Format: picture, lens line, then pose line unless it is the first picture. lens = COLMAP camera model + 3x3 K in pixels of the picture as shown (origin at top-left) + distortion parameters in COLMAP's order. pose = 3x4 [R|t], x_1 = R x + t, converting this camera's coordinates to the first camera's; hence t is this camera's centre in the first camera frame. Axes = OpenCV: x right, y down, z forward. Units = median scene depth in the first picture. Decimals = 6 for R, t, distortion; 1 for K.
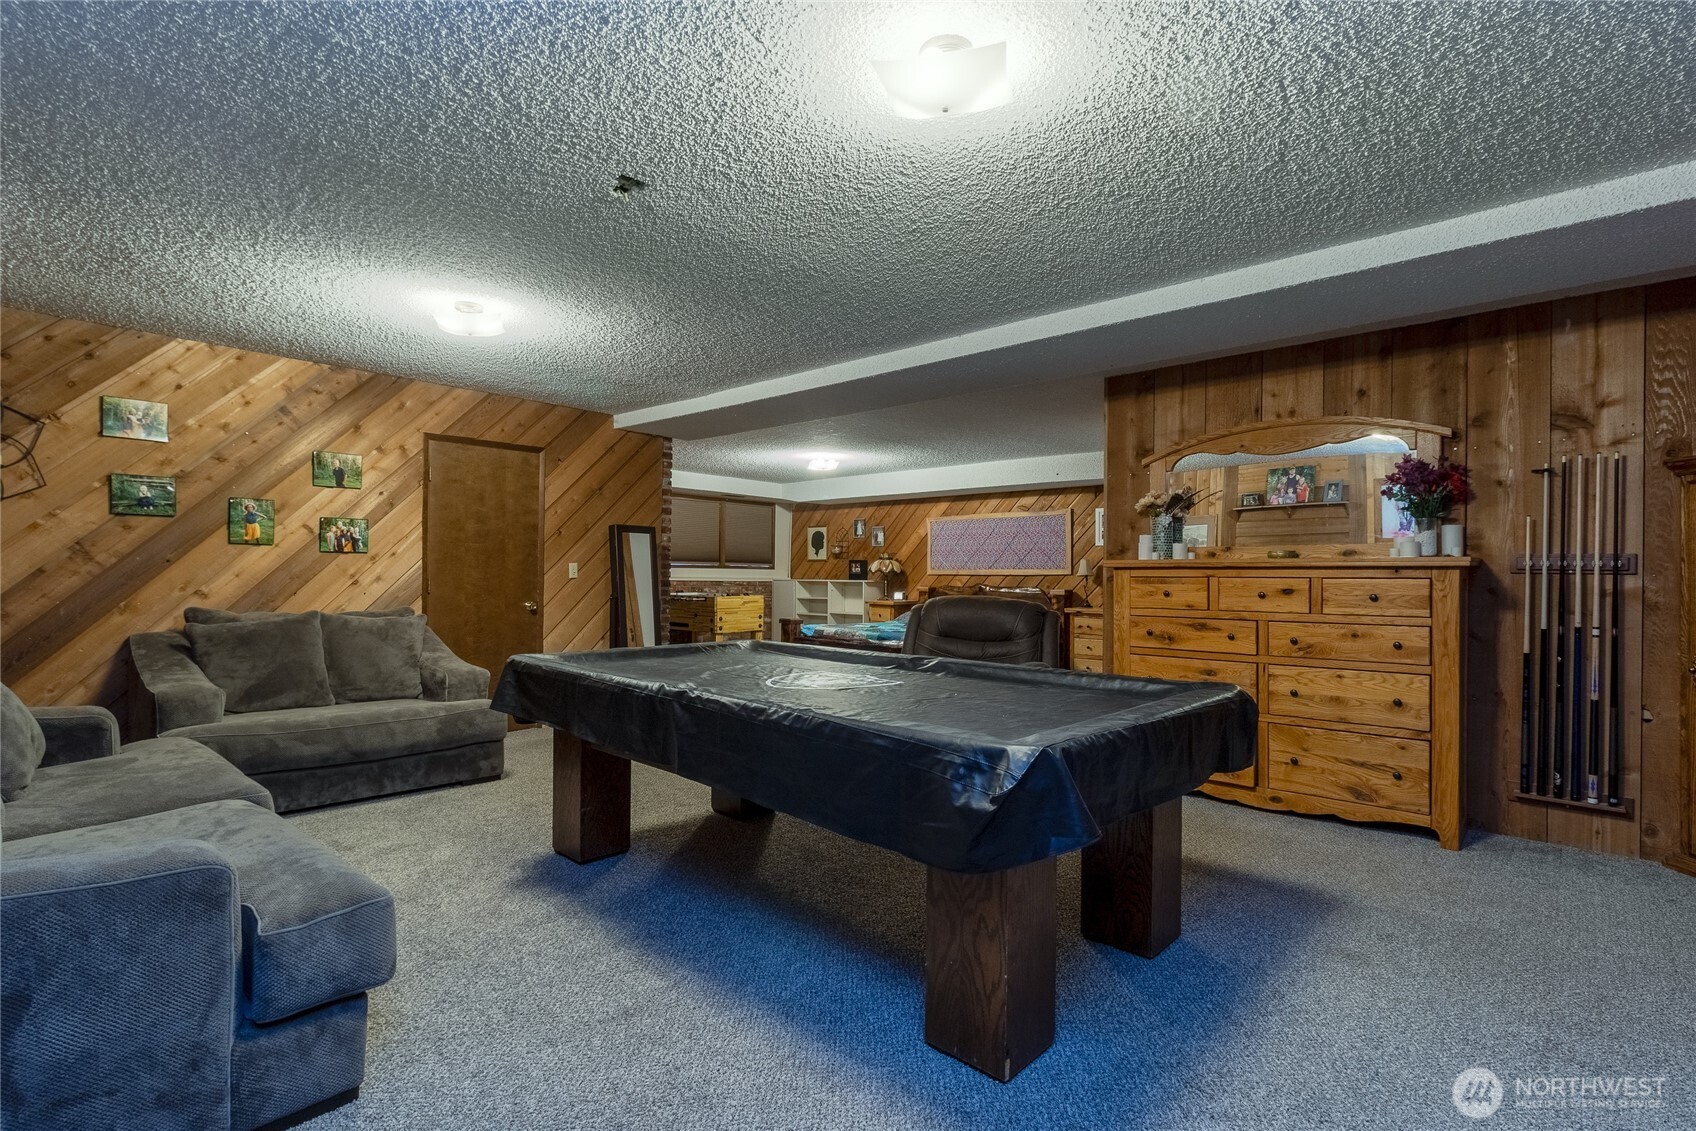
lens RADIAL K [[823.9, 0, 851.9], [0, 823.9, 573.9], [0, 0, 1]] dist [-0.001460, -0.000110]
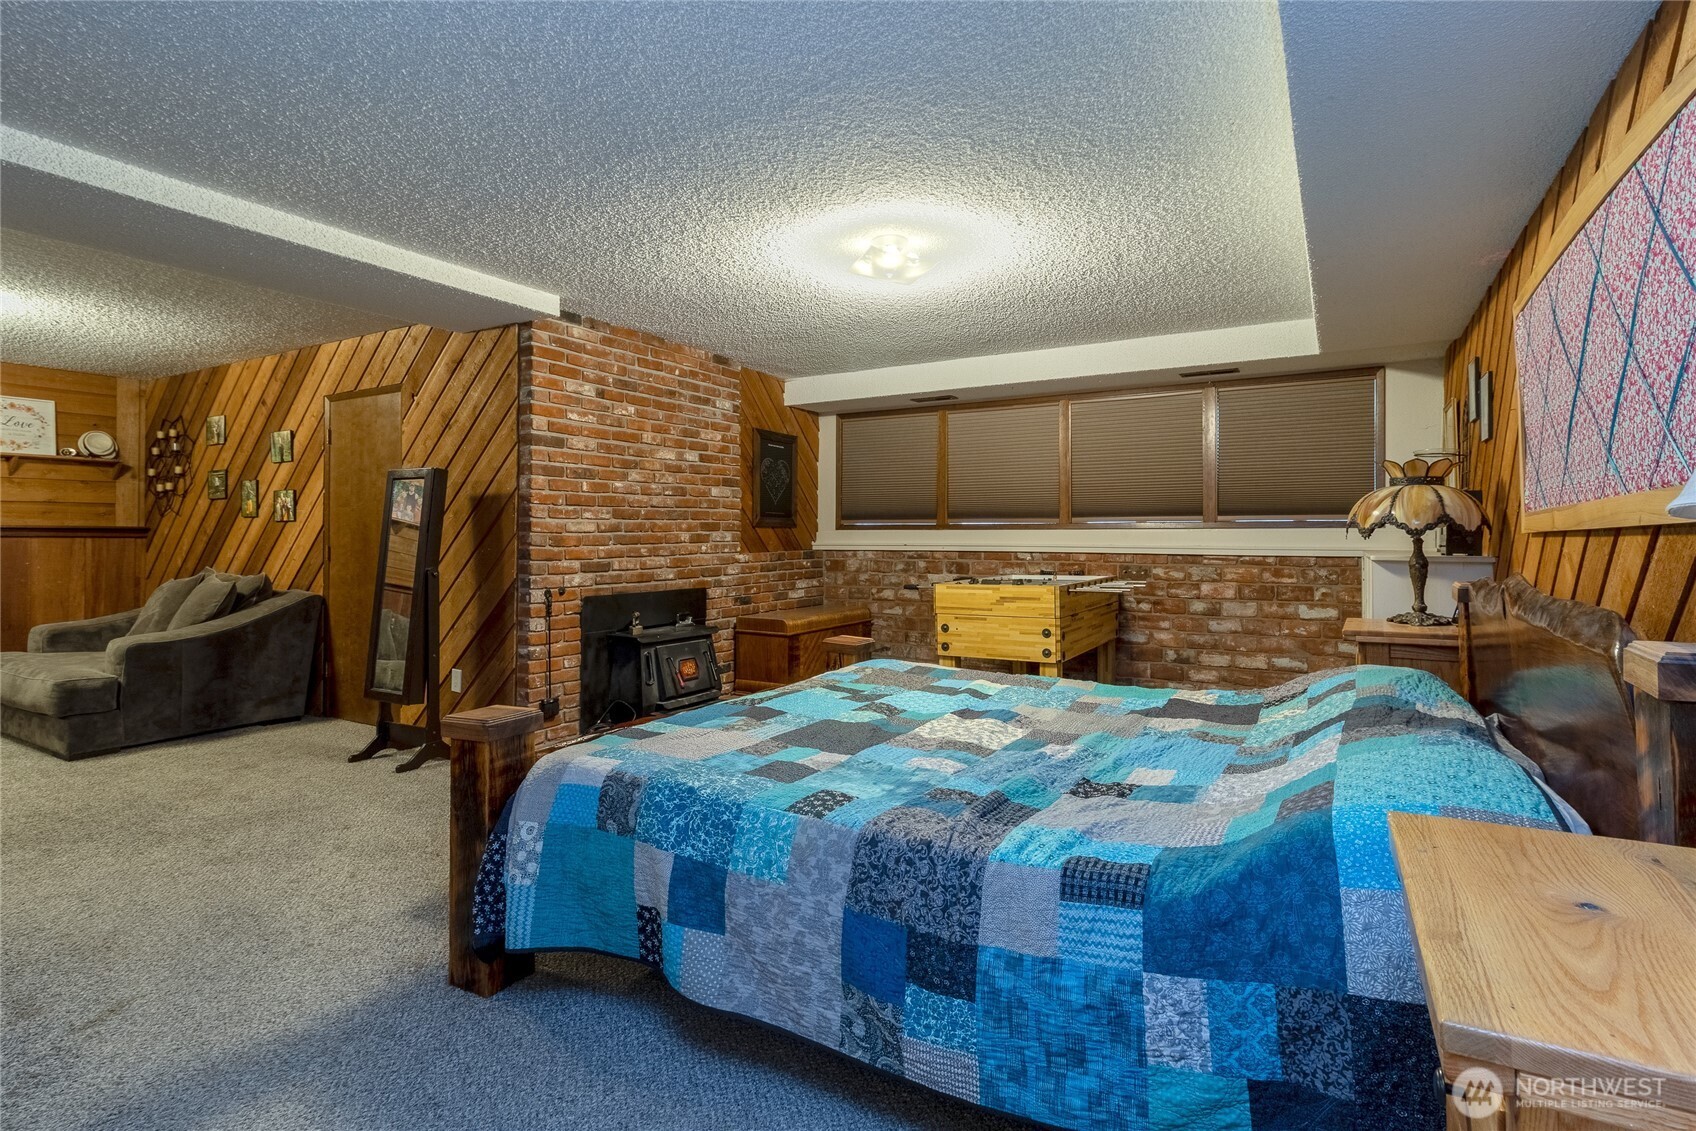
lens RADIAL K [[823.9, 0, 837.9], [0, 823.9, 551.8], [0, 0, 1]] dist [-0.001460, -0.000110]
pose [[0.199163, 0.000211, -0.979966, 0.288410], [0.002100, 0.999998, 0.000643, 0.006441], [0.979964, -0.002186, 0.199162, 0.741798]]
